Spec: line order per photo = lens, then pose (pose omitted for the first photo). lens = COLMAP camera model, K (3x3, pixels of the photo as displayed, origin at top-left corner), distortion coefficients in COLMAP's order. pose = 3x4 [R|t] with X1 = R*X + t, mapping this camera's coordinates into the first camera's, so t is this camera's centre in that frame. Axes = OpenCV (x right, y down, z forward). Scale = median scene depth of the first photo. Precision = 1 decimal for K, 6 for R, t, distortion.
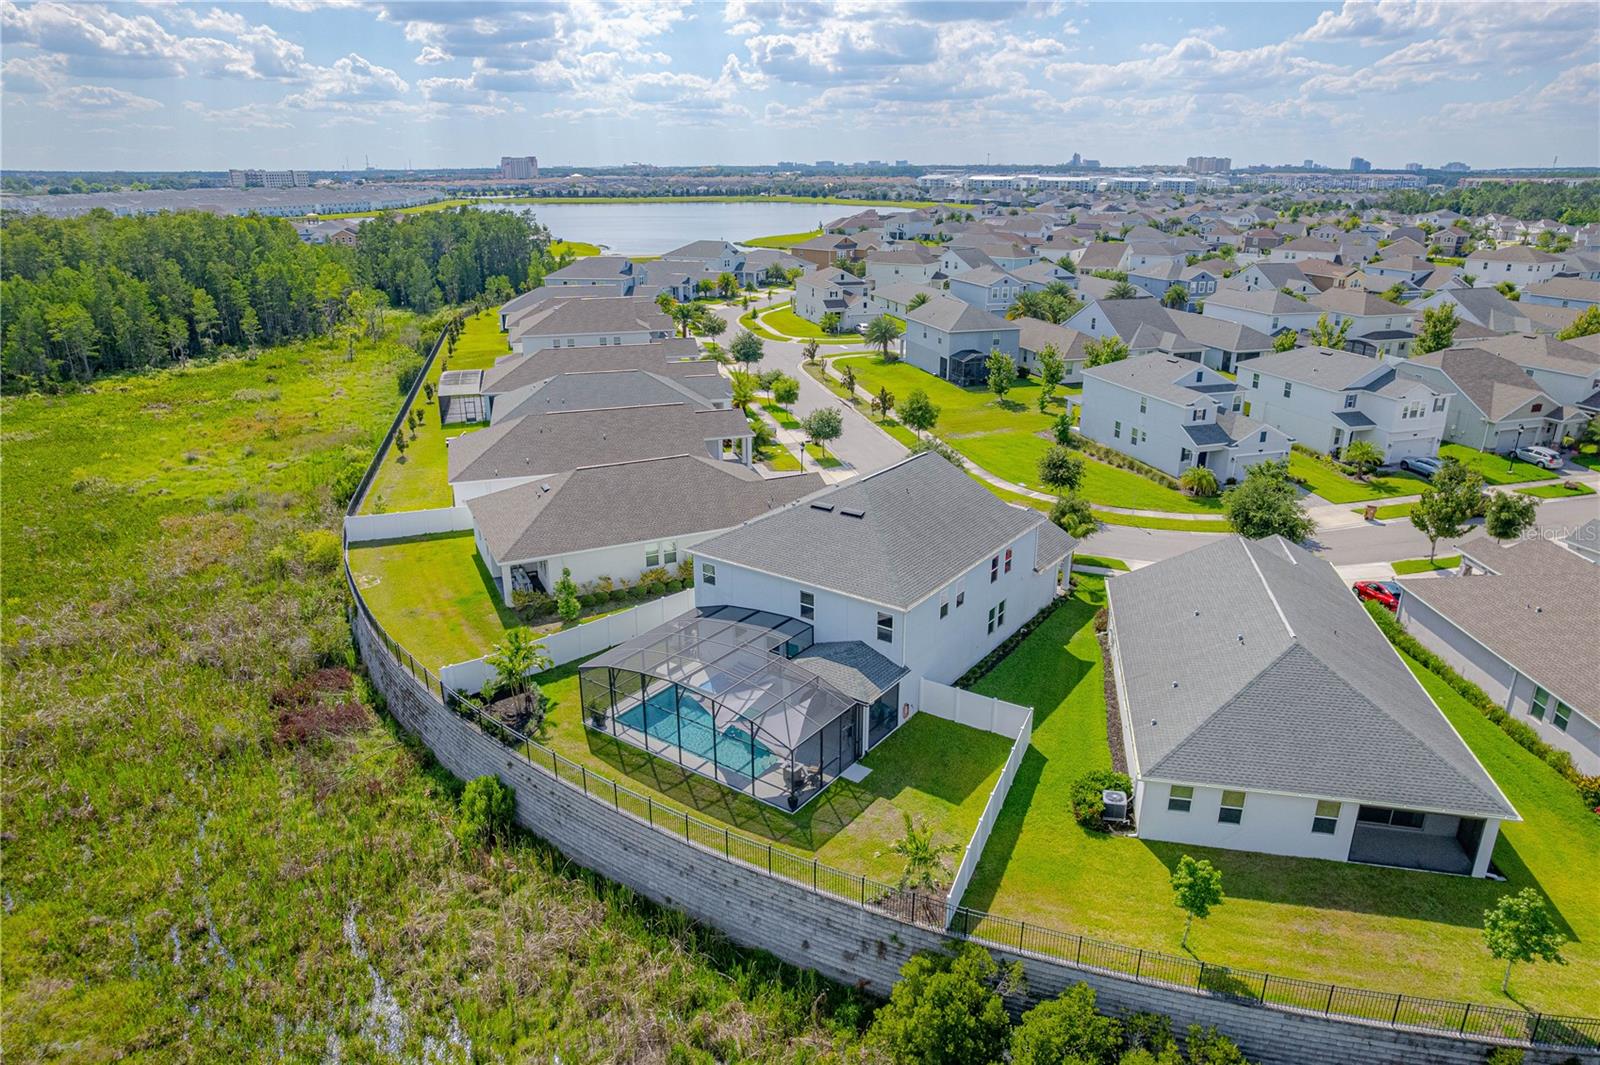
lens RADIAL K [[1019.5, 0, 804.6], [0, 1019.5, 555.2], [0, 0, 1]] dist [-0.073627, 0.059882]
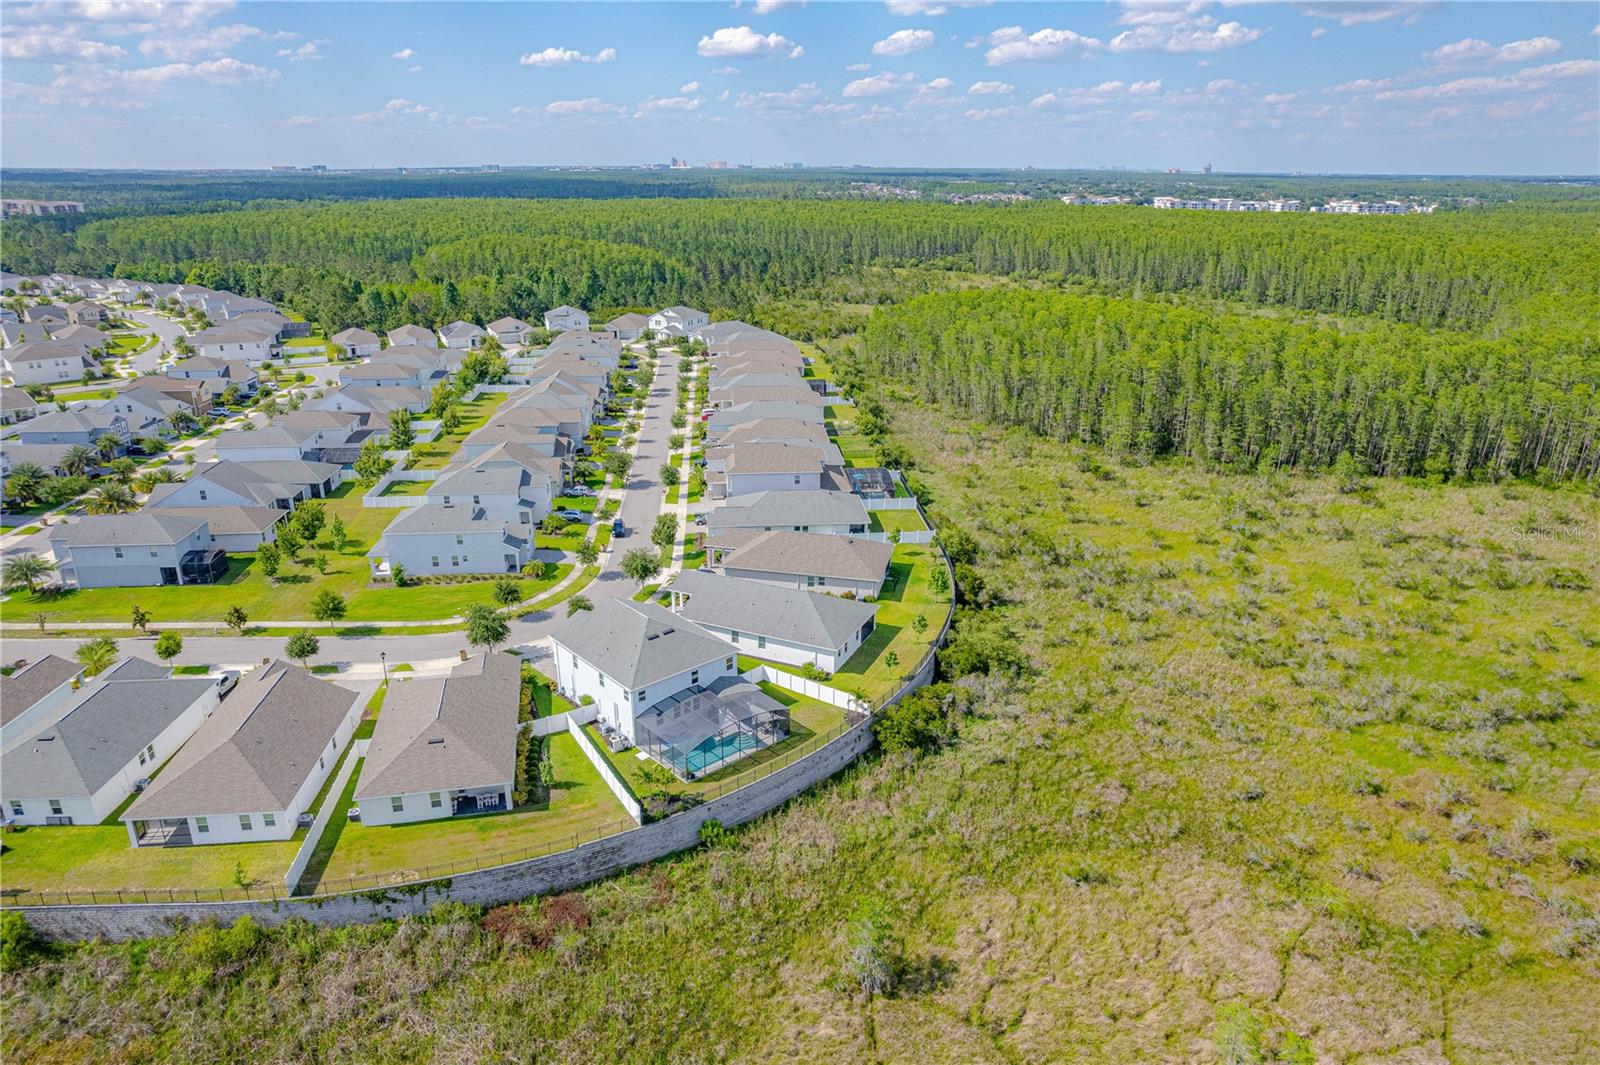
lens RADIAL K [[1019.5, 0, 803.0], [0, 1019.5, 523.8], [0, 0, 1]] dist [-0.073627, 0.059882]
pose [[0.220336, -0.324668, 0.919806, -1.584835], [0.347444, 0.907254, 0.237009, -0.586724], [-0.911446, 0.267360, 0.312704, 0.063636]]
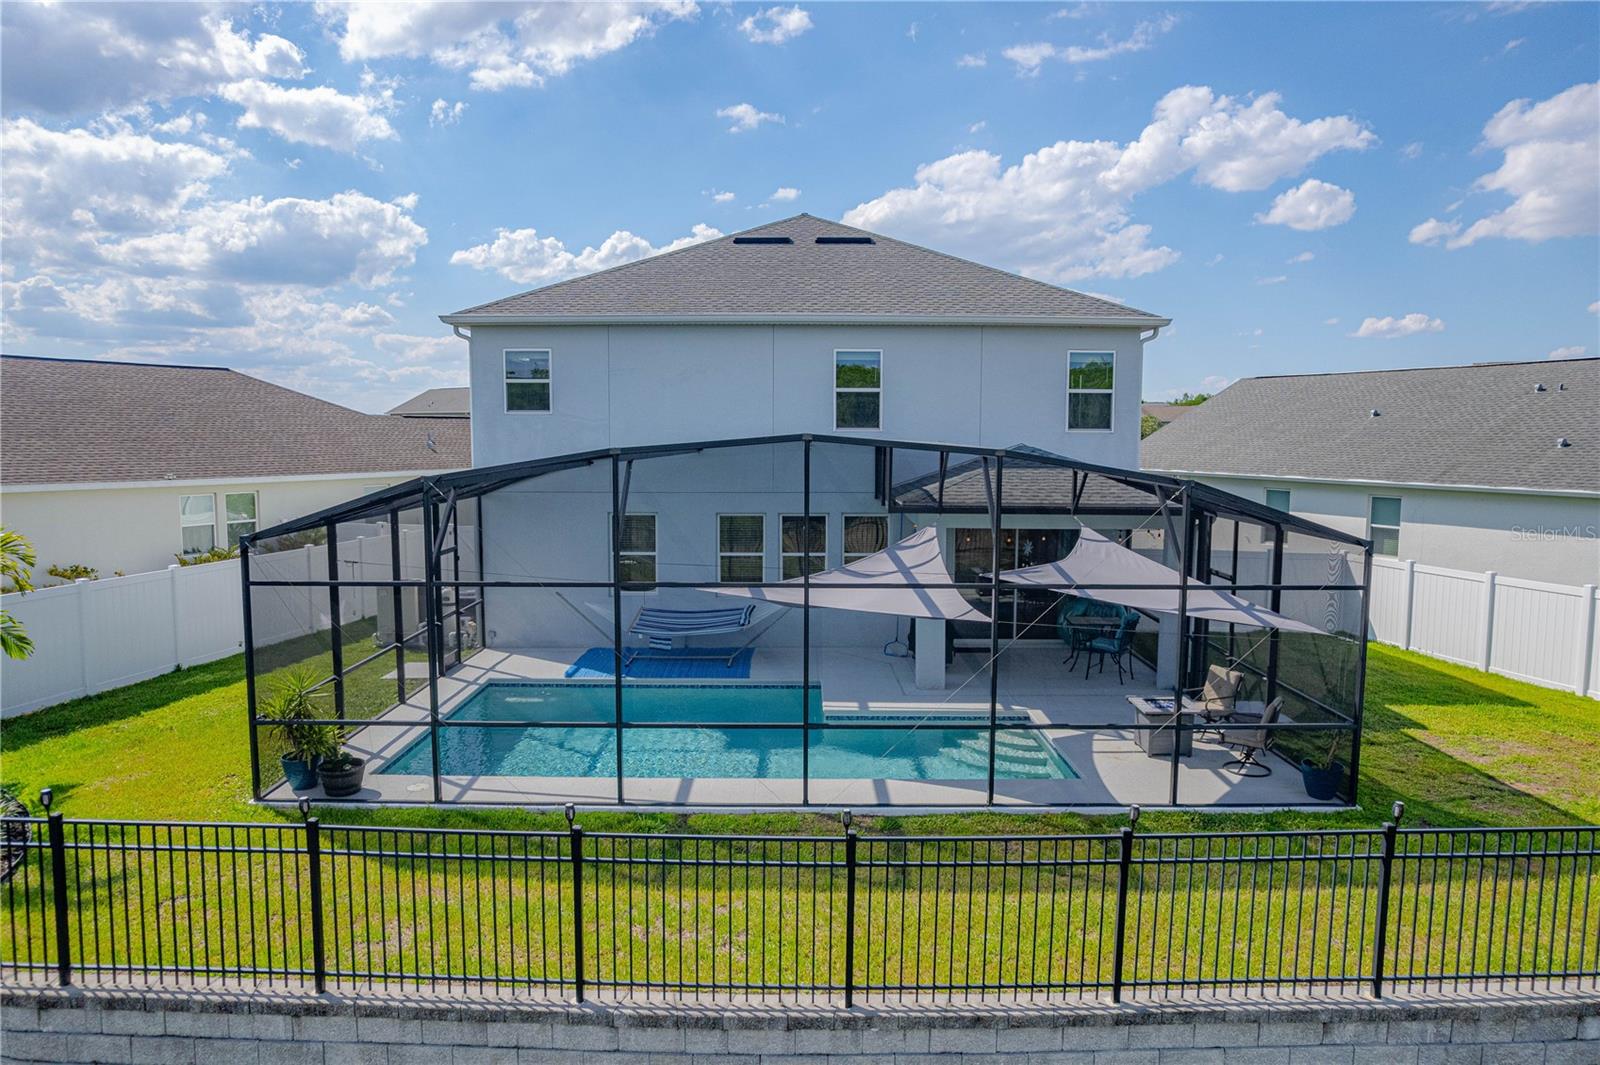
lens RADIAL K [[1019.5, 0, 809.3], [0, 1019.5, 527.2], [0, 0, 1]] dist [-0.073627, 0.059882]
pose [[0.812647, -0.050022, 0.580605, -0.220762], [0.204281, 0.957542, -0.203426, 0.158791], [-0.545778, 0.283921, 0.788363, 0.649885]]
